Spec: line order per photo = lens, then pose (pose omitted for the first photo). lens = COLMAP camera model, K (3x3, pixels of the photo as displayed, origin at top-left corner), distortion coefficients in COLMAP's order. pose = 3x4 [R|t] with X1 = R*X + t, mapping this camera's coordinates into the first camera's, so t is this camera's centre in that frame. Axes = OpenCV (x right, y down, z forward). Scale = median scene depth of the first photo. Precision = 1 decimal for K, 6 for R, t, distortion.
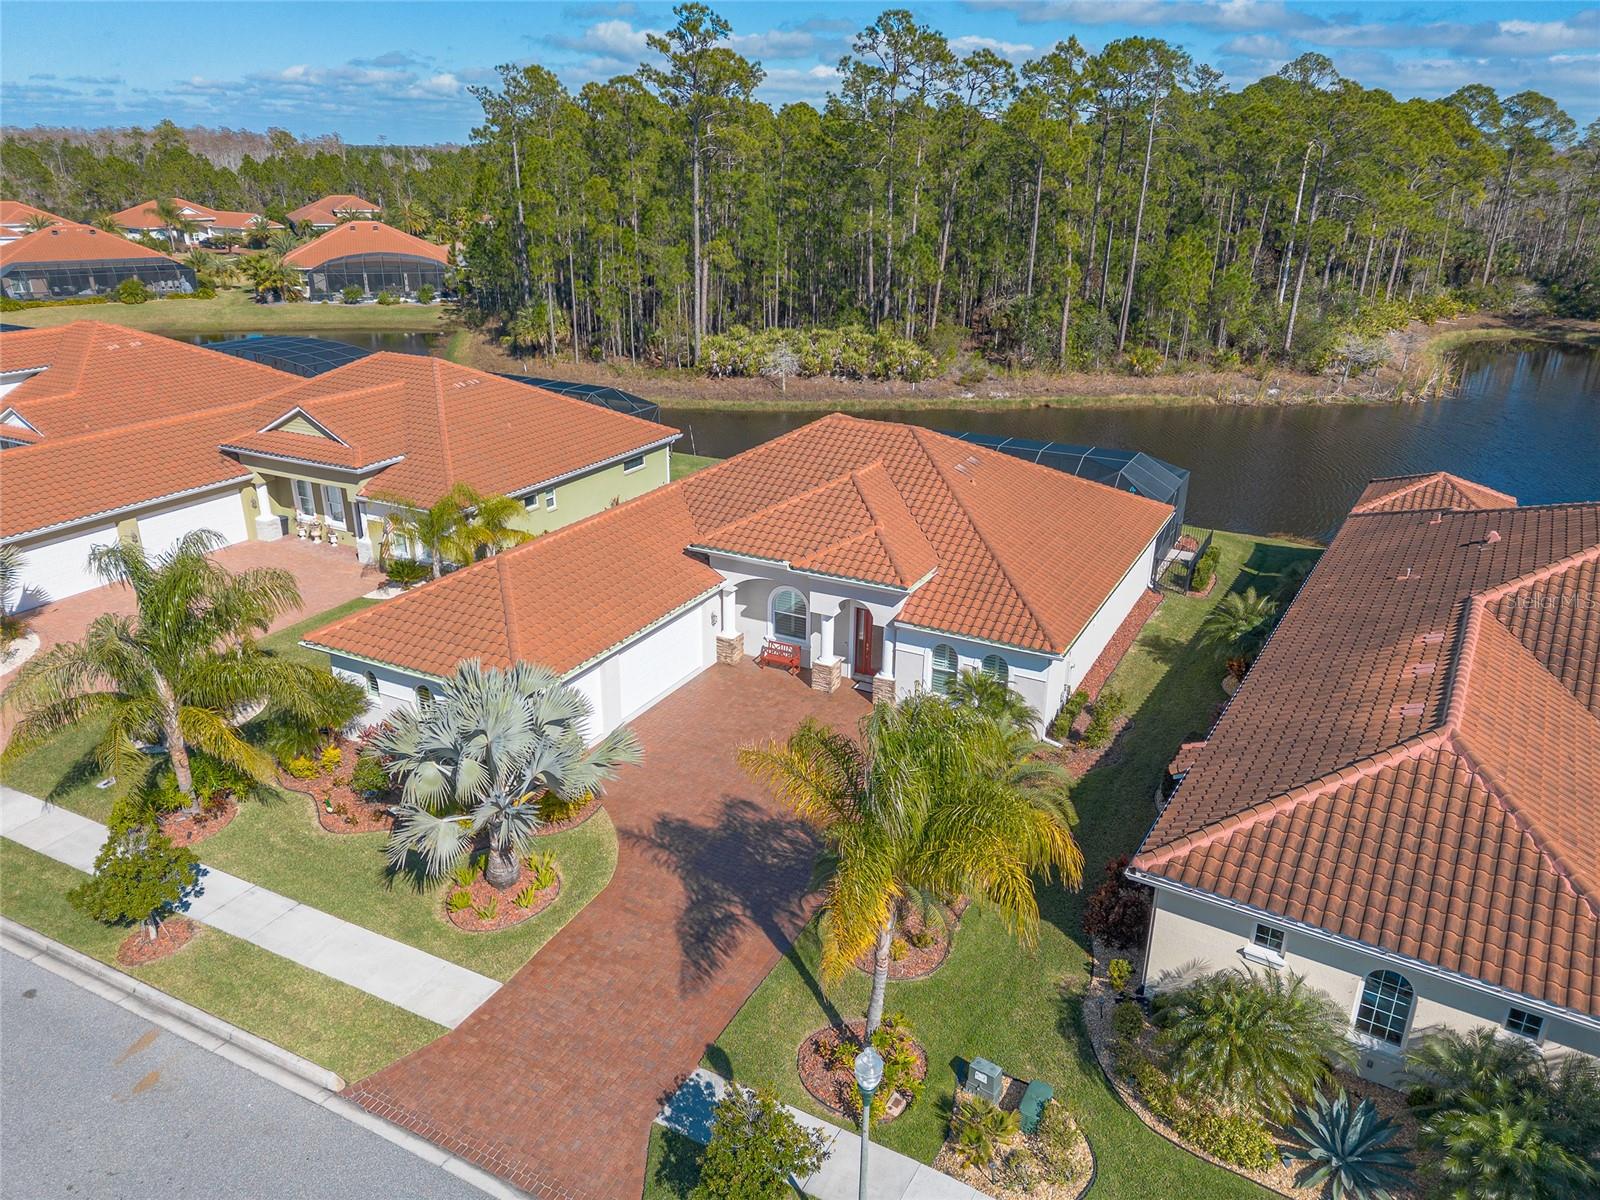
lens RADIAL K [[1119.1, 0, 802.3], [0, 1119.1, 611.5], [0, 0, 1]] dist [0.093091, -0.094950]
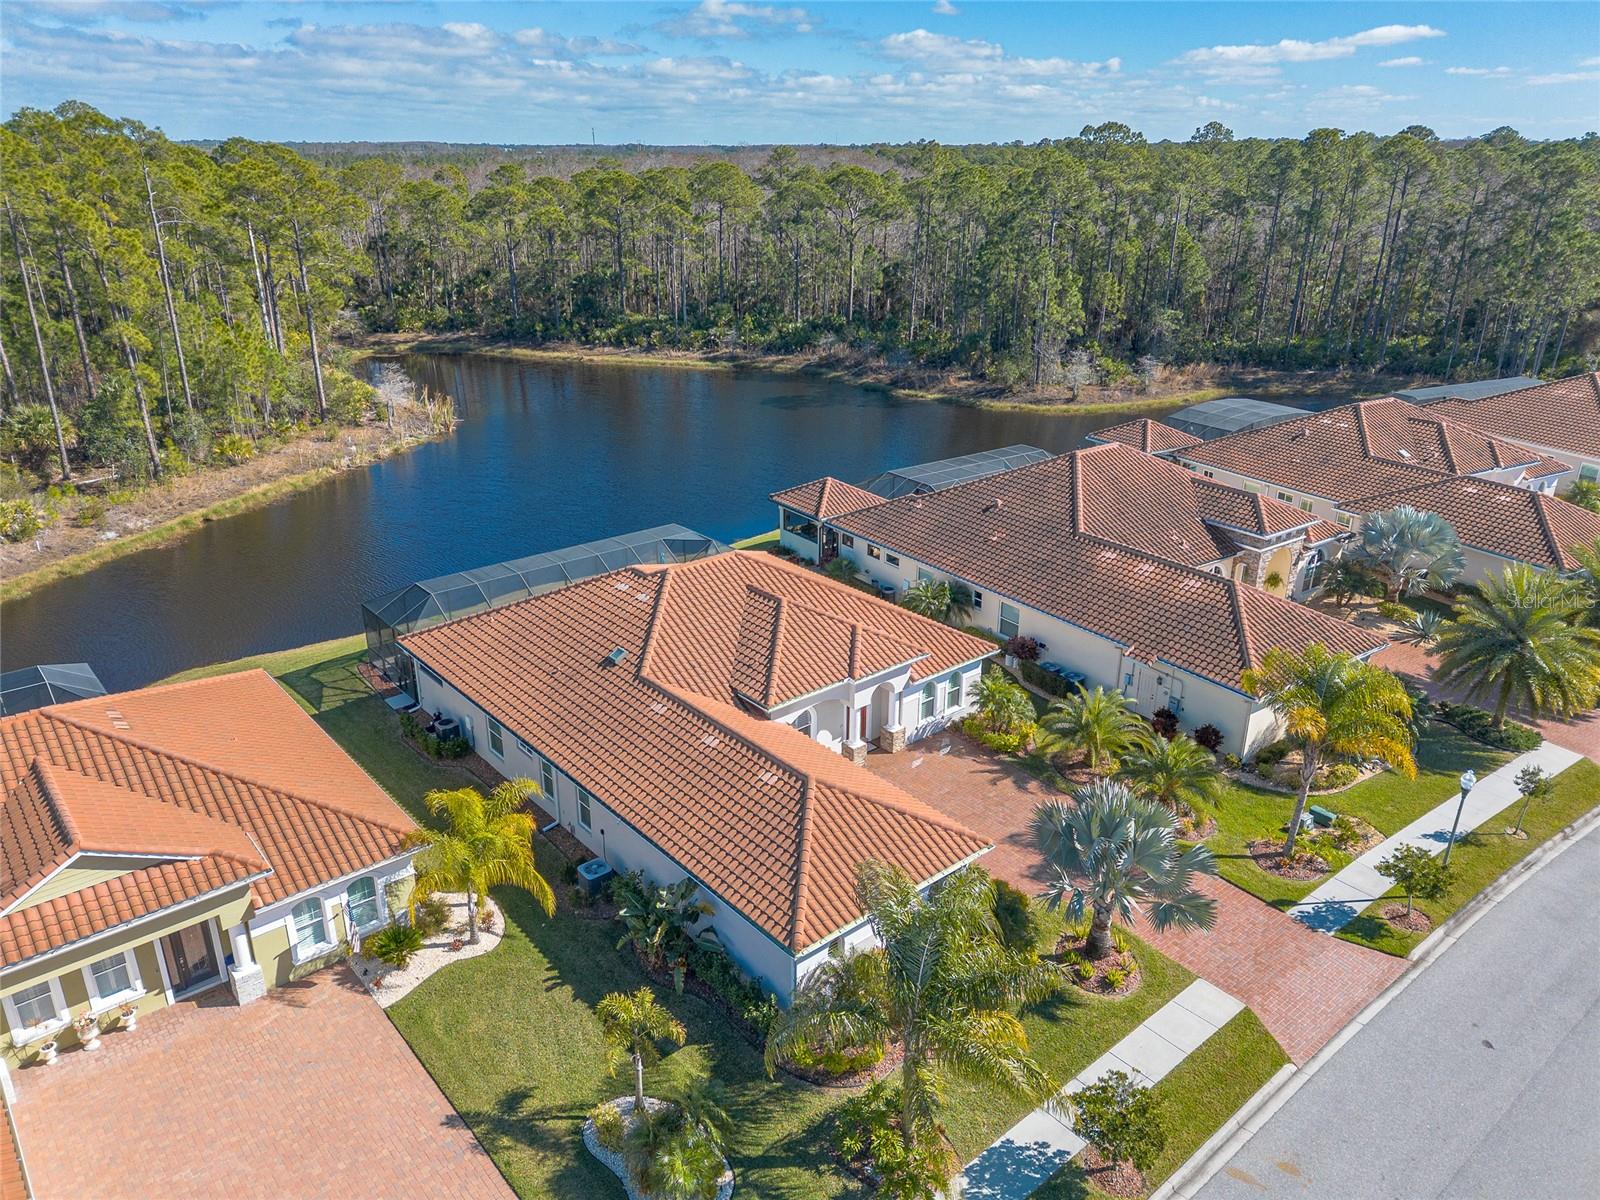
lens RADIAL K [[1131.5, 0, 800.0], [0, 1131.5, 600.0], [0, 0, 1]] dist [0.095060, -0.083841]
pose [[0.375744, -0.350727, 0.857792, -0.769308], [0.348286, 0.911205, 0.220005, -0.299343], [-0.858786, 0.216091, 0.464533, 0.334564]]
